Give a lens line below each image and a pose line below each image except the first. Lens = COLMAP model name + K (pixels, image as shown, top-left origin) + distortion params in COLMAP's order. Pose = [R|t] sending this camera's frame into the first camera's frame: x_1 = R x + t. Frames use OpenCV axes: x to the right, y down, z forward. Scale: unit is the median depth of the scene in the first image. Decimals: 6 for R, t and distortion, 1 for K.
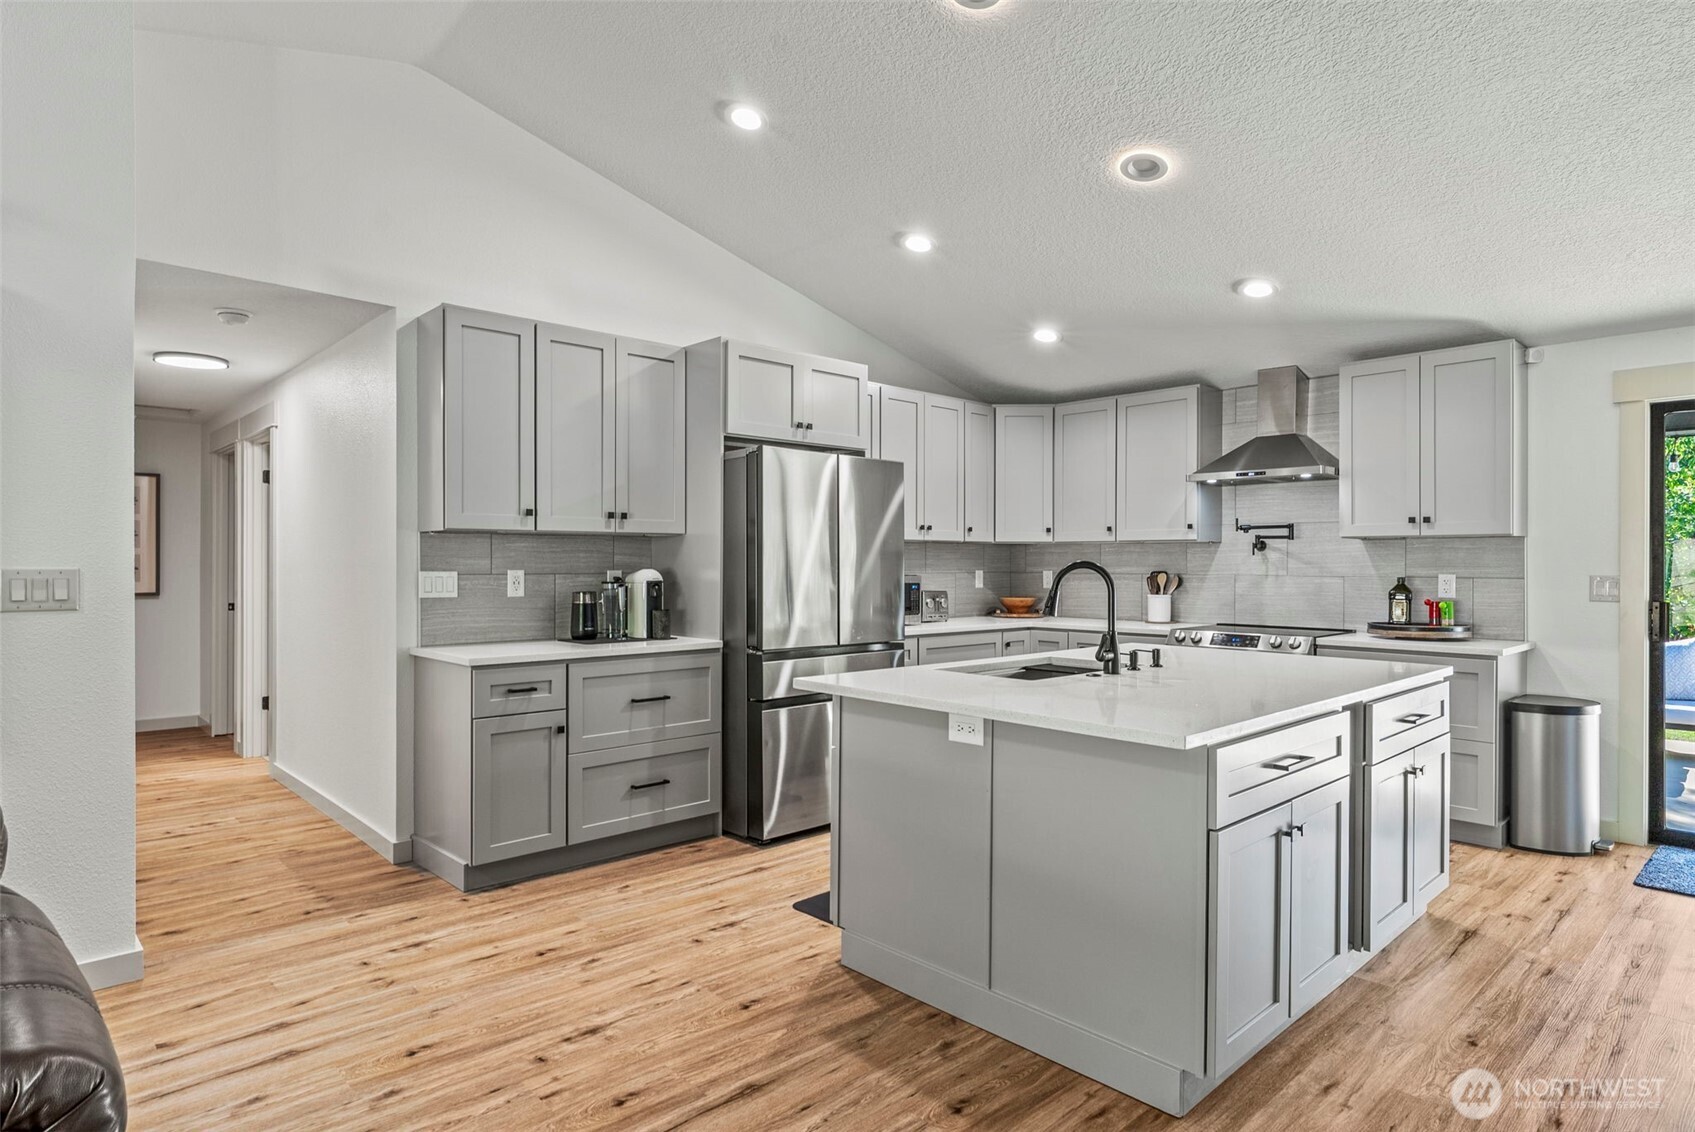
lens RADIAL K [[943.8, 0, 851.7], [0, 943.8, 563.6], [0, 0, 1]] dist [-0.001098, 0.000816]
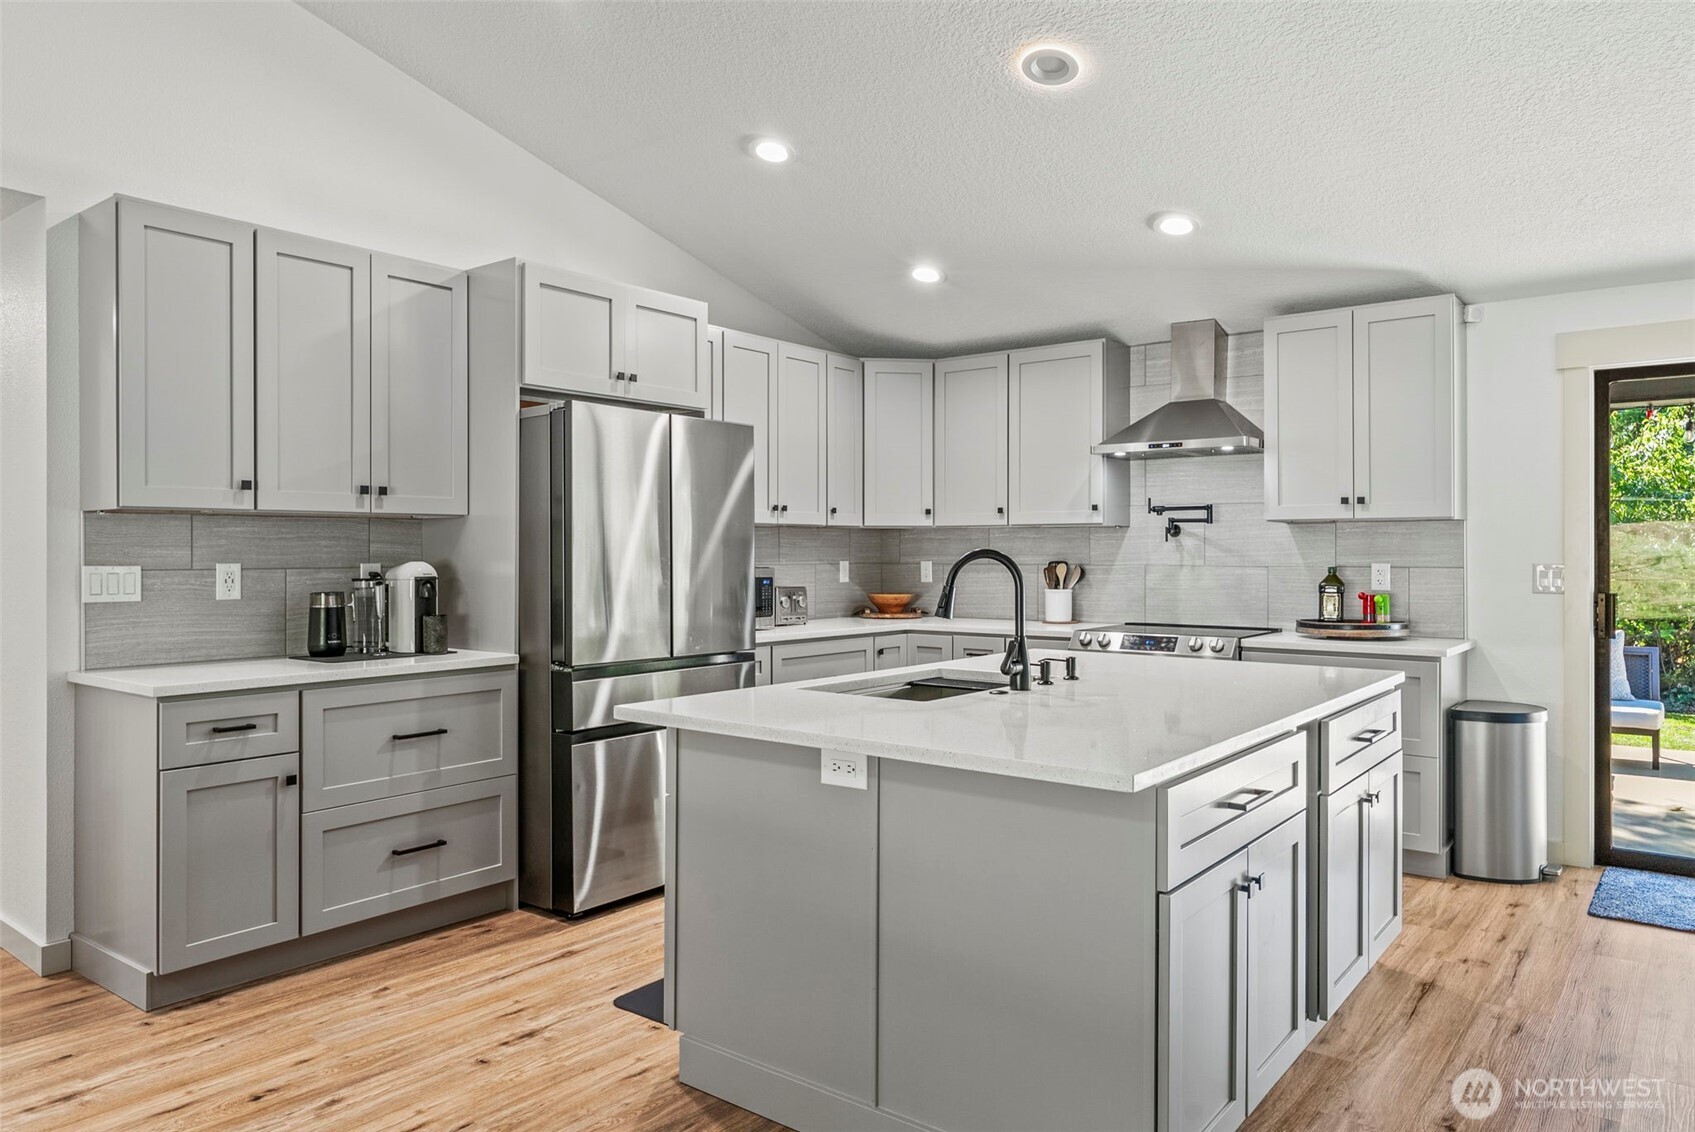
lens RADIAL K [[1123.5, 0, 855.1], [0, 1123.5, 548.9], [0, 0, 1]] dist [-0.001883, 0.002989]
pose [[0.988366, -0.002673, 0.152073, -0.005496], [0.003217, 0.999989, -0.003332, -0.000149], [-0.152062, 0.003782, 0.988364, 0.059750]]
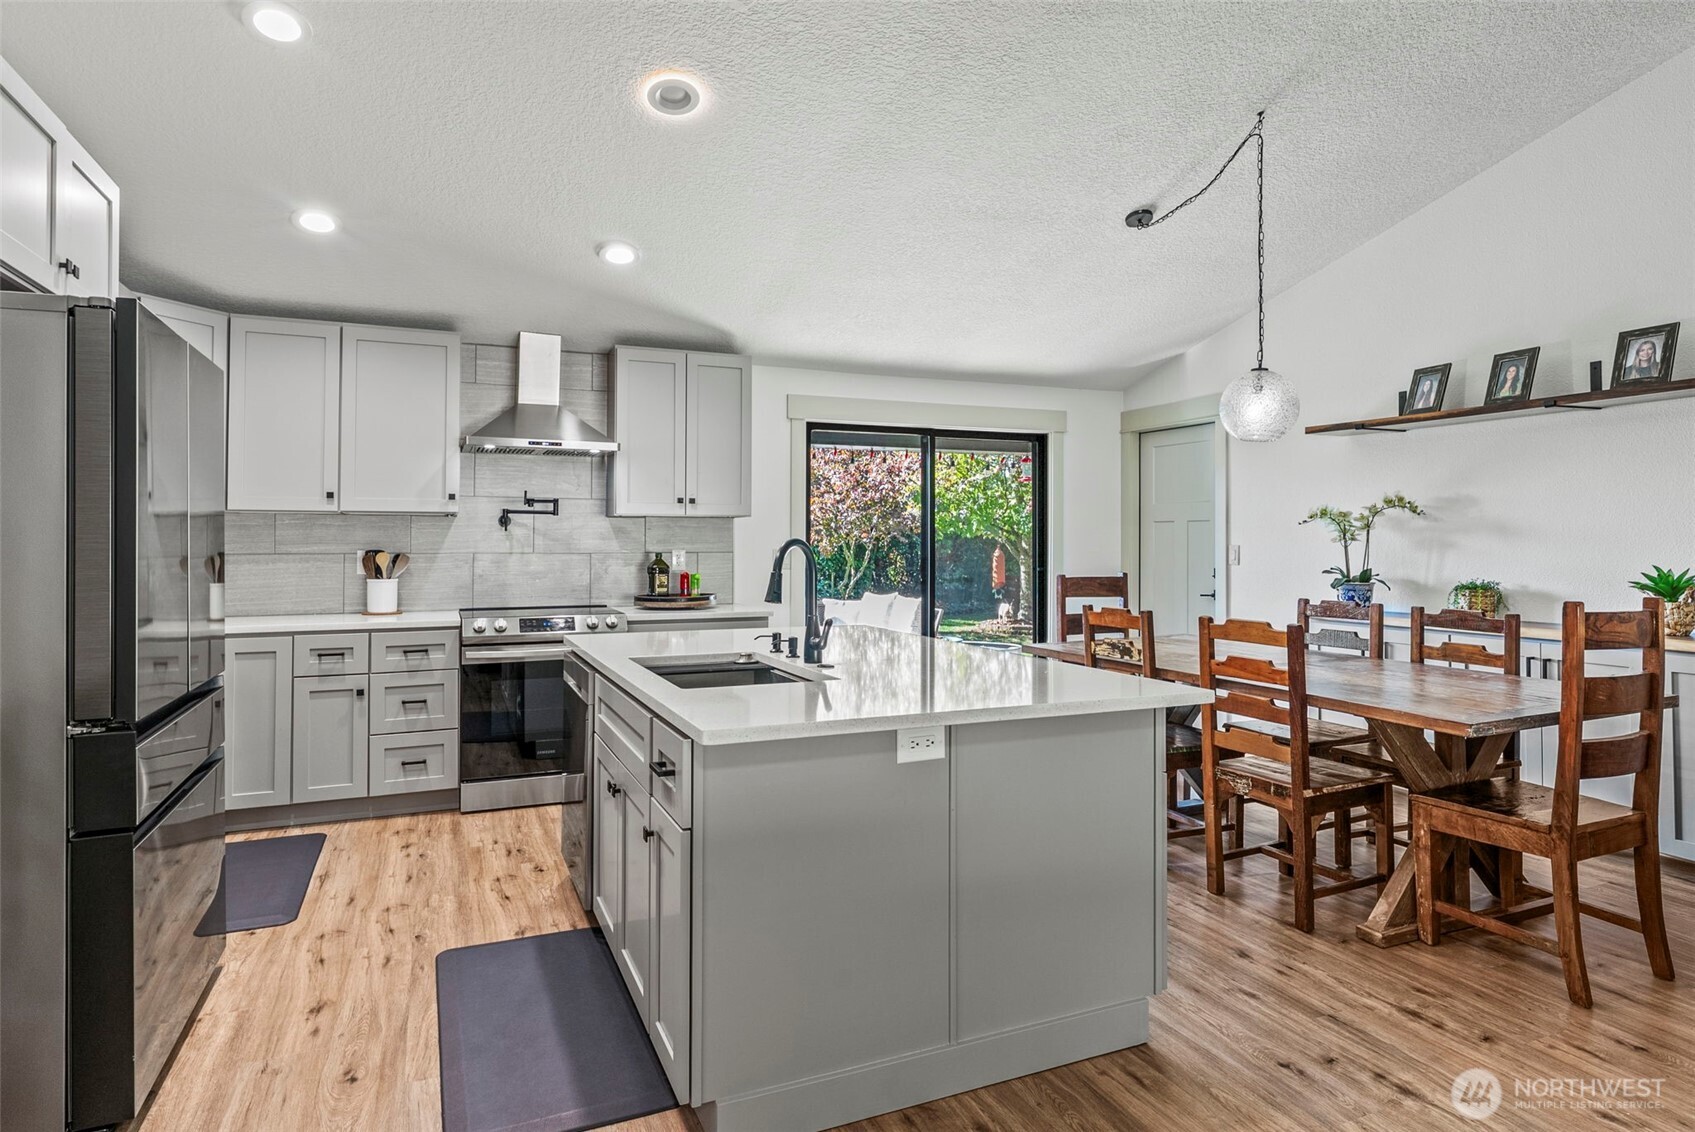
lens RADIAL K [[948.0, 0, 846.4], [0, 948.0, 527.5], [0, 0, 1]] dist [-0.002169, 0.001774]
pose [[0.339995, 0.010423, 0.940370, -0.427284], [0.001201, 0.999933, -0.011518, -0.001929], [-0.940427, 0.005046, 0.339959, 0.492565]]
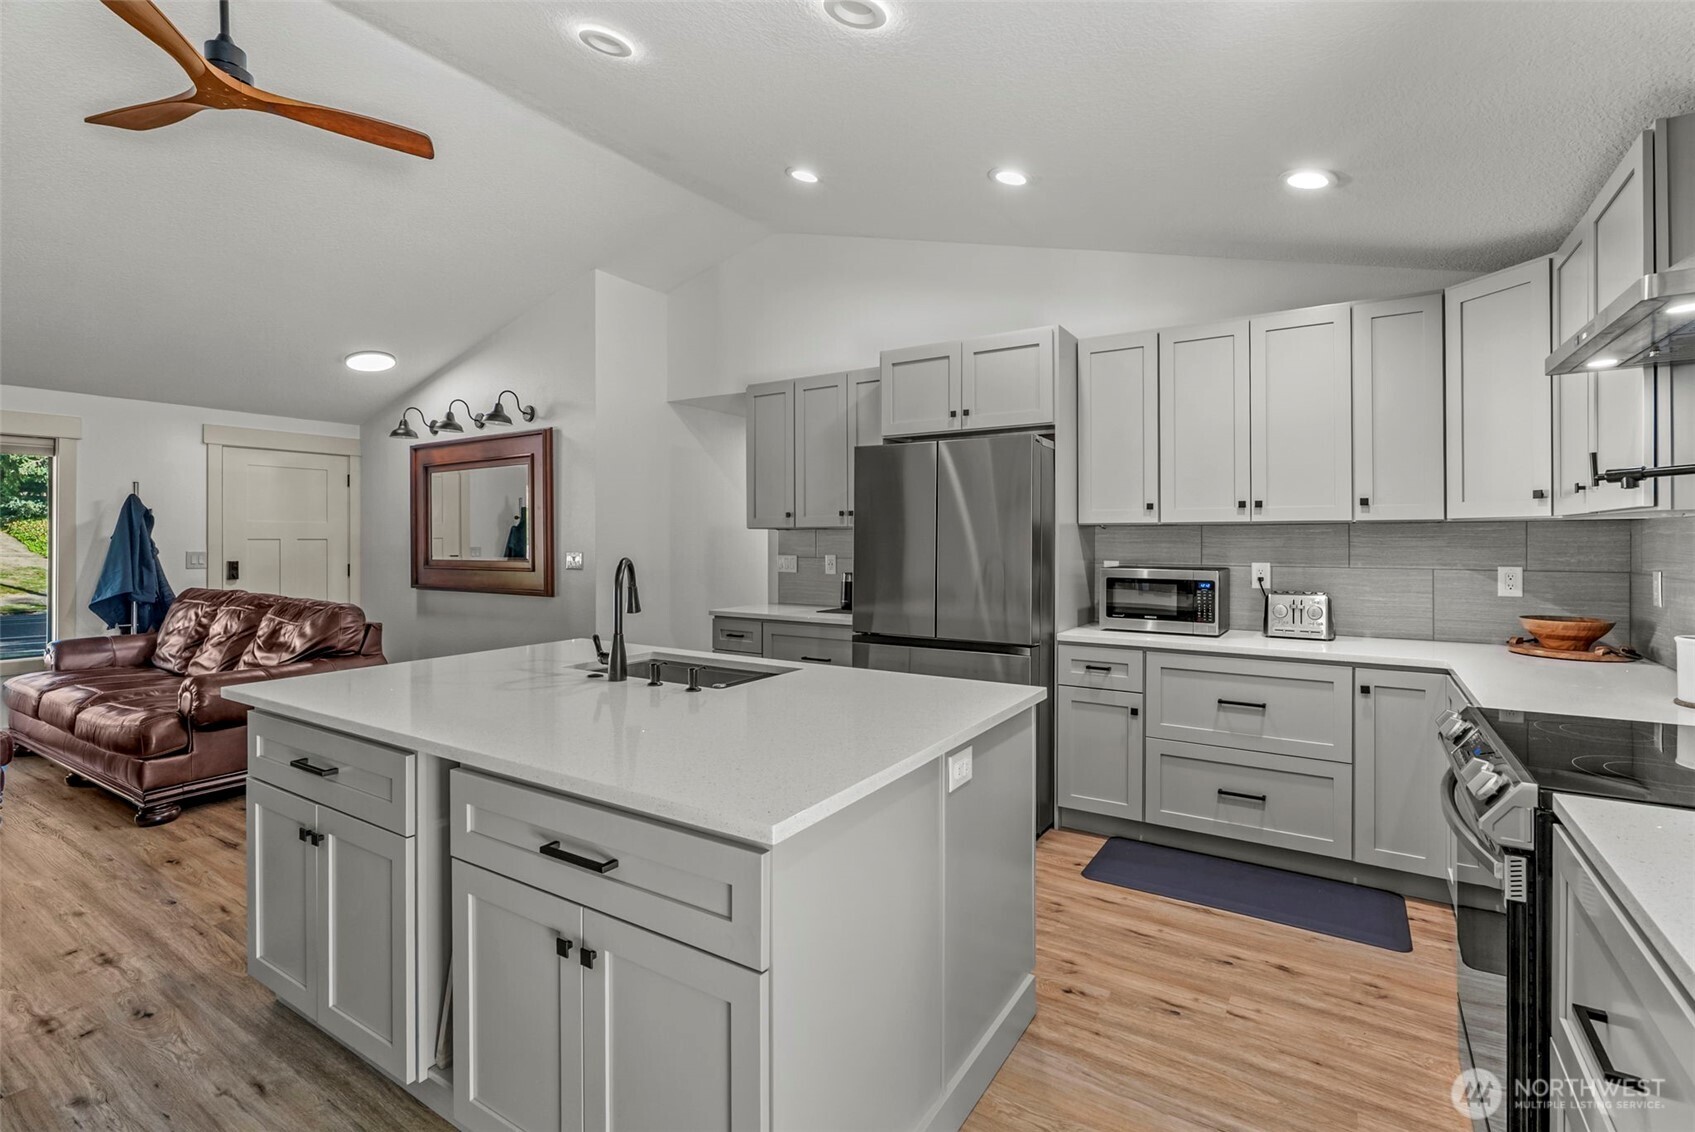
lens RADIAL K [[786.7, 0, 853.2], [0, 786.7, 535.8], [0, 0, 1]] dist [-0.010846, 0.005211]
pose [[0.242256, -0.006222, -0.970193, 0.799049], [0.000572, 0.999980, -0.006270, -0.014728], [0.970212, 0.000964, 0.242254, 0.772876]]
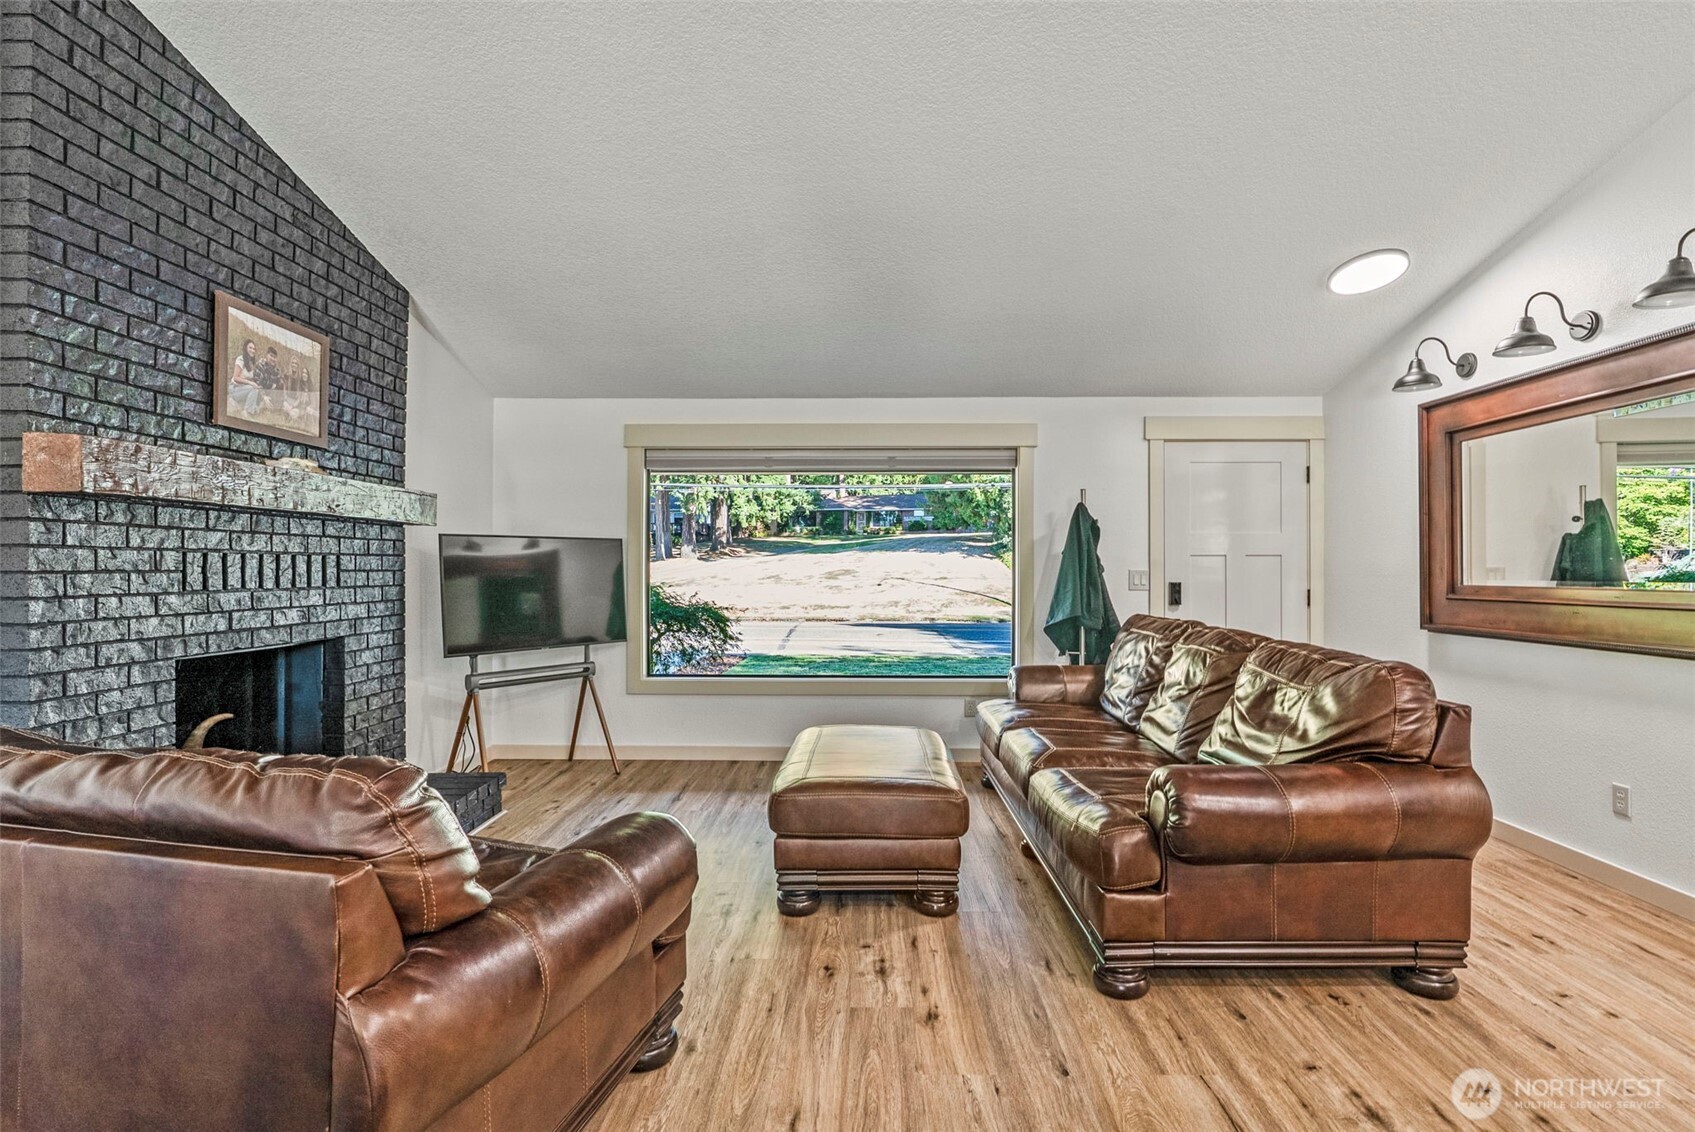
lens RADIAL K [[796.4, 0, 852.1], [0, 796.4, 564.2], [0, 0, 1]] dist [-0.002738, 0.000754]
pose [[-0.696409, -0.005409, -0.717625, 0.300989], [-0.001707, 0.999981, -0.005881, 0.003449], [0.717643, -0.002870, -0.696405, 0.489079]]
